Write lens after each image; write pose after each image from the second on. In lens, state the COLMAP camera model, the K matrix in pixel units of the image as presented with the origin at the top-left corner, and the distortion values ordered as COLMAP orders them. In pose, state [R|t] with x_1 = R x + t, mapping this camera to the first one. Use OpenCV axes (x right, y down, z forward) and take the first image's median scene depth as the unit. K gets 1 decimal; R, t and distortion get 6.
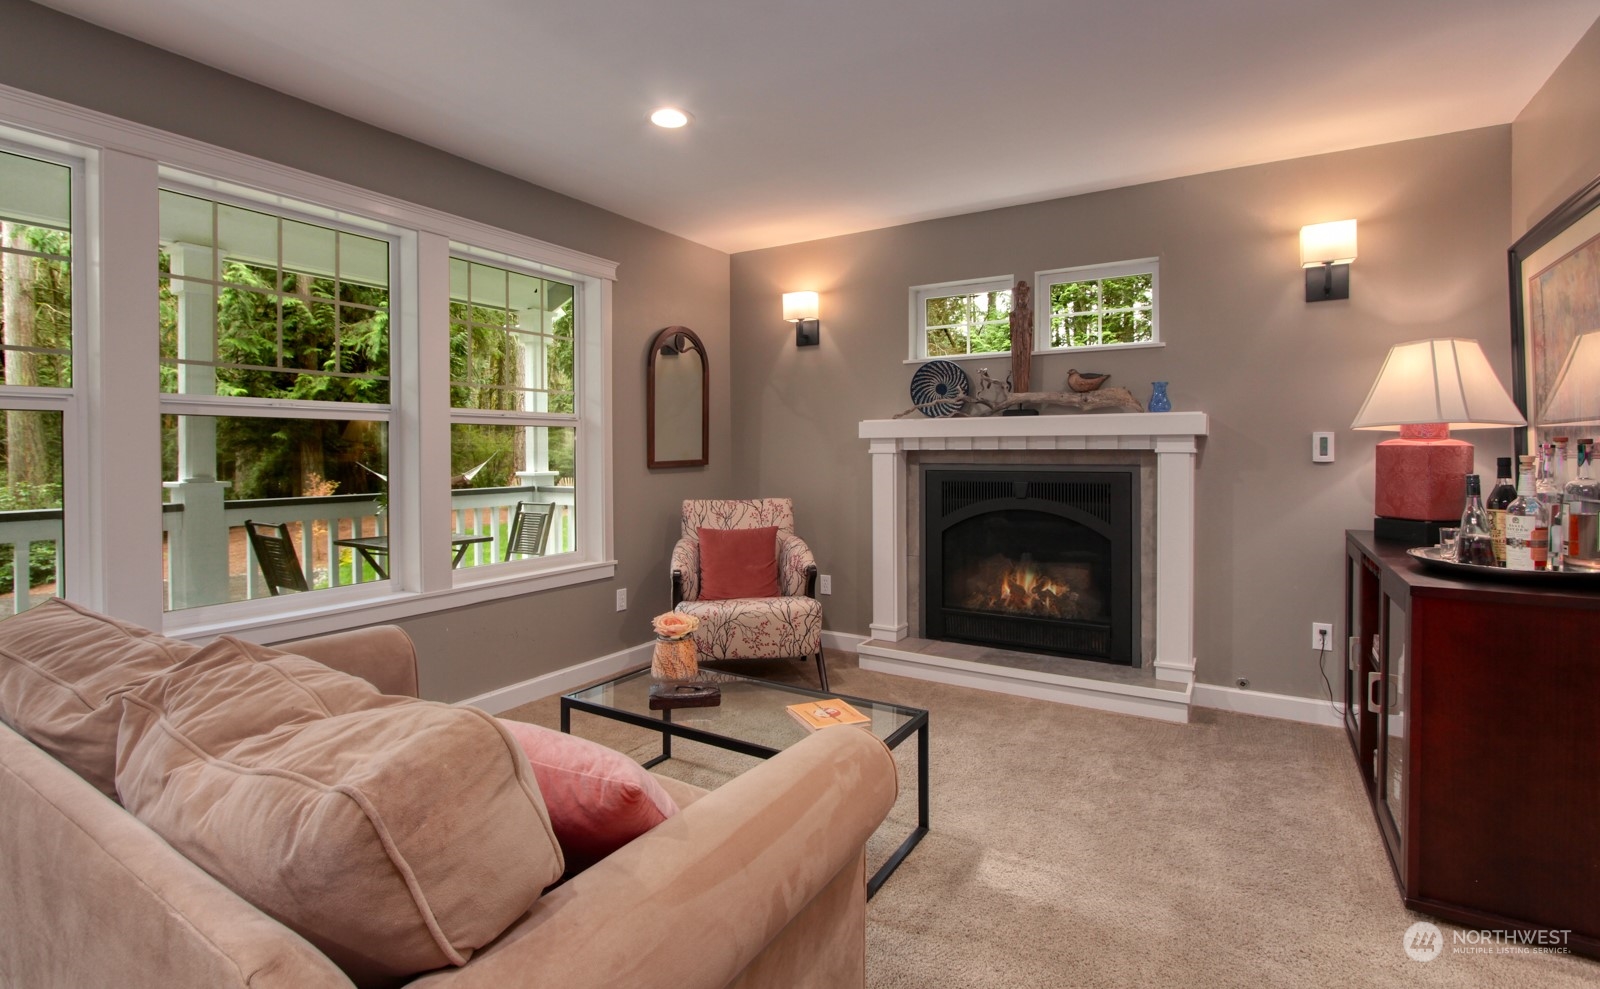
lens RADIAL K [[736.7, 0, 801.0], [0, 736.7, 457.5], [0, 0, 1]] dist [-0.002335, -0.000080]
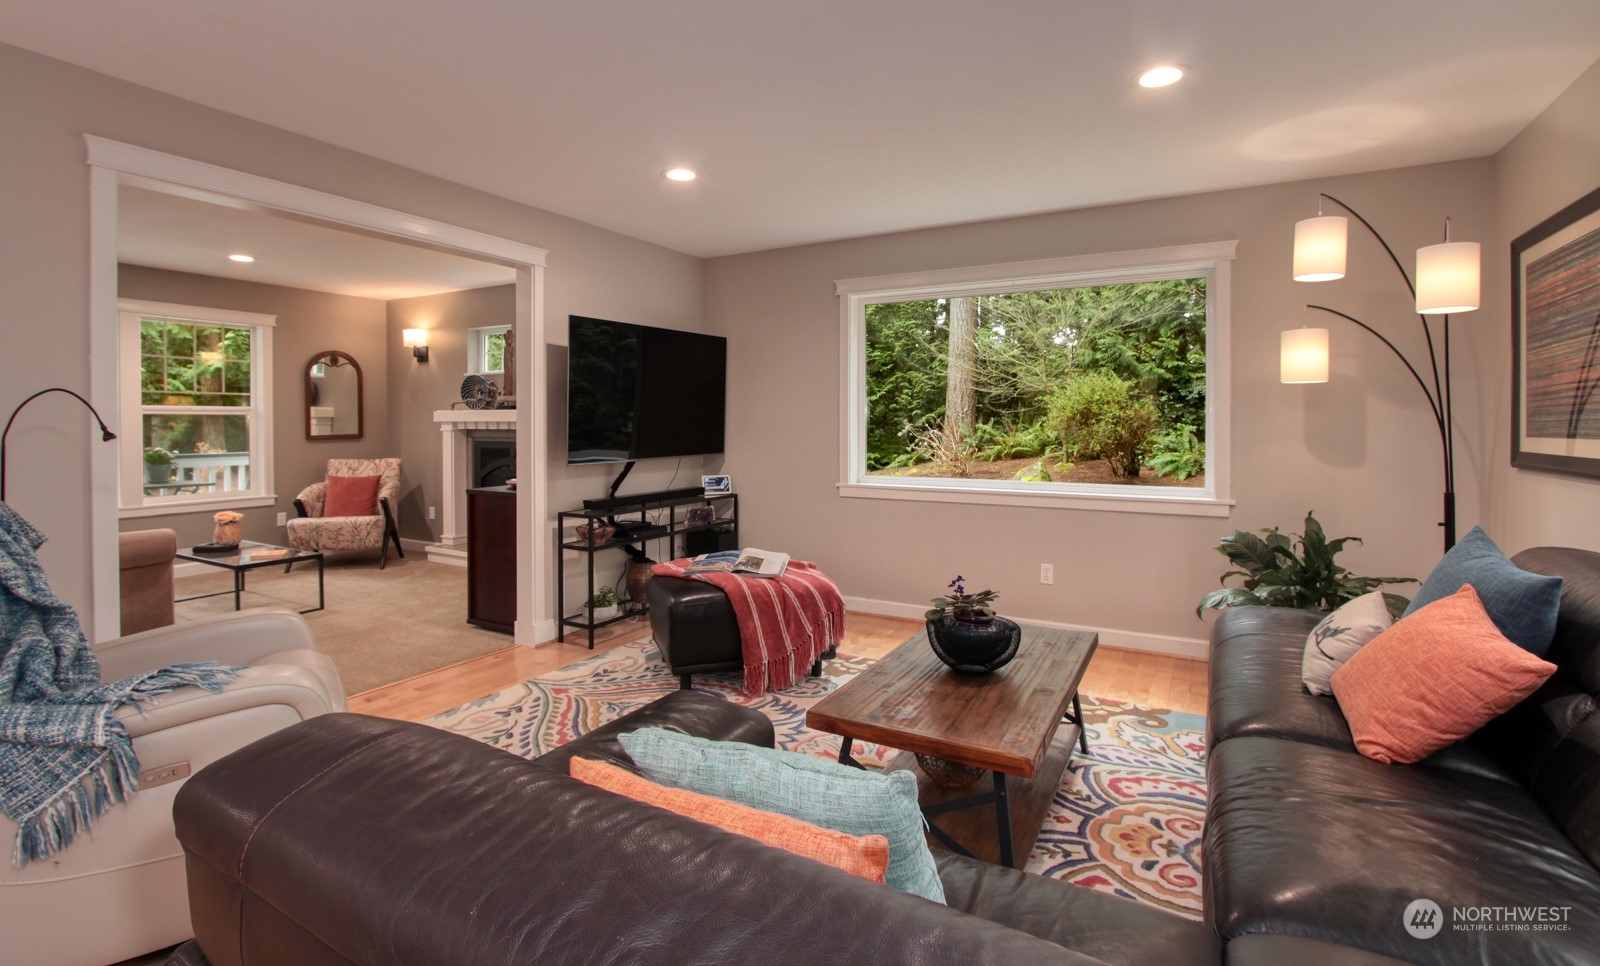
lens RADIAL K [[740.7, 0, 799.3], [0, 740.7, 427.6], [0, 0, 1]] dist [-0.018556, -0.000126]
pose [[0.998876, 0.005100, 0.047120, 0.813864], [-0.005302, 0.999977, 0.004154, -0.024288], [-0.047098, -0.004399, 0.998881, -0.679215]]
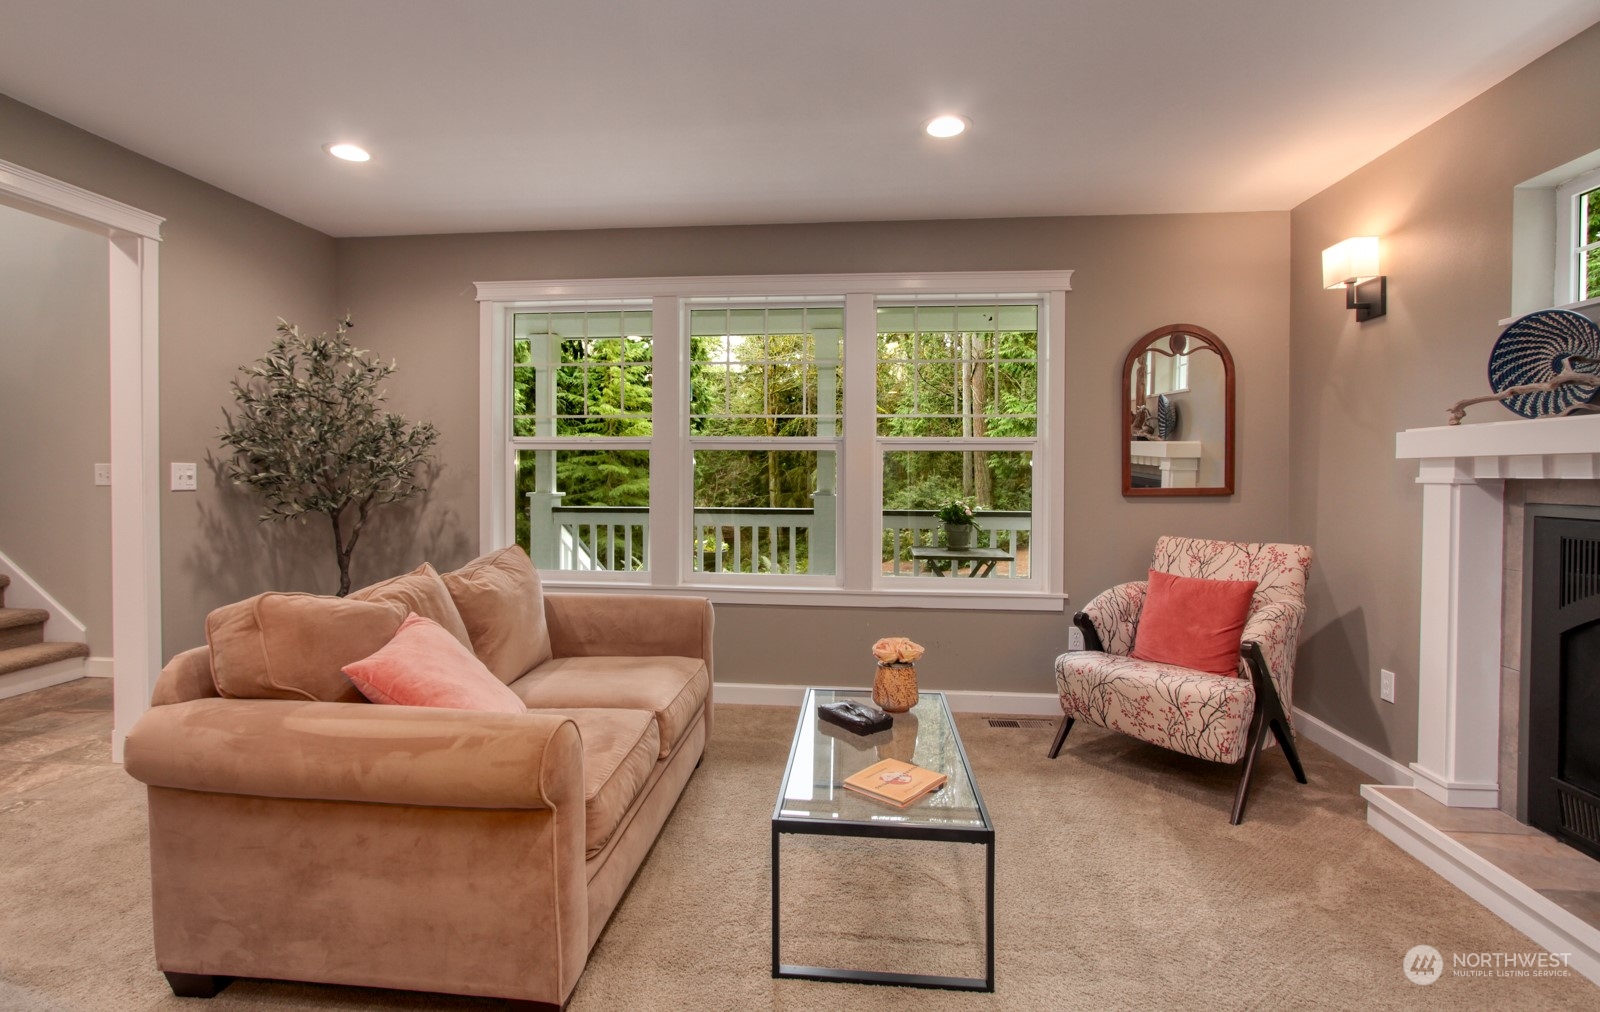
lens RADIAL K [[747.6, 0, 797.1], [0, 747.6, 486.1], [0, 0, 1]] dist [-0.004759, -0.001191]
pose [[0.445162, 0.022103, -0.895177, 0.416247], [-0.011508, 0.999754, 0.018962, -0.009451], [0.895376, 0.001860, 0.445307, 0.266700]]
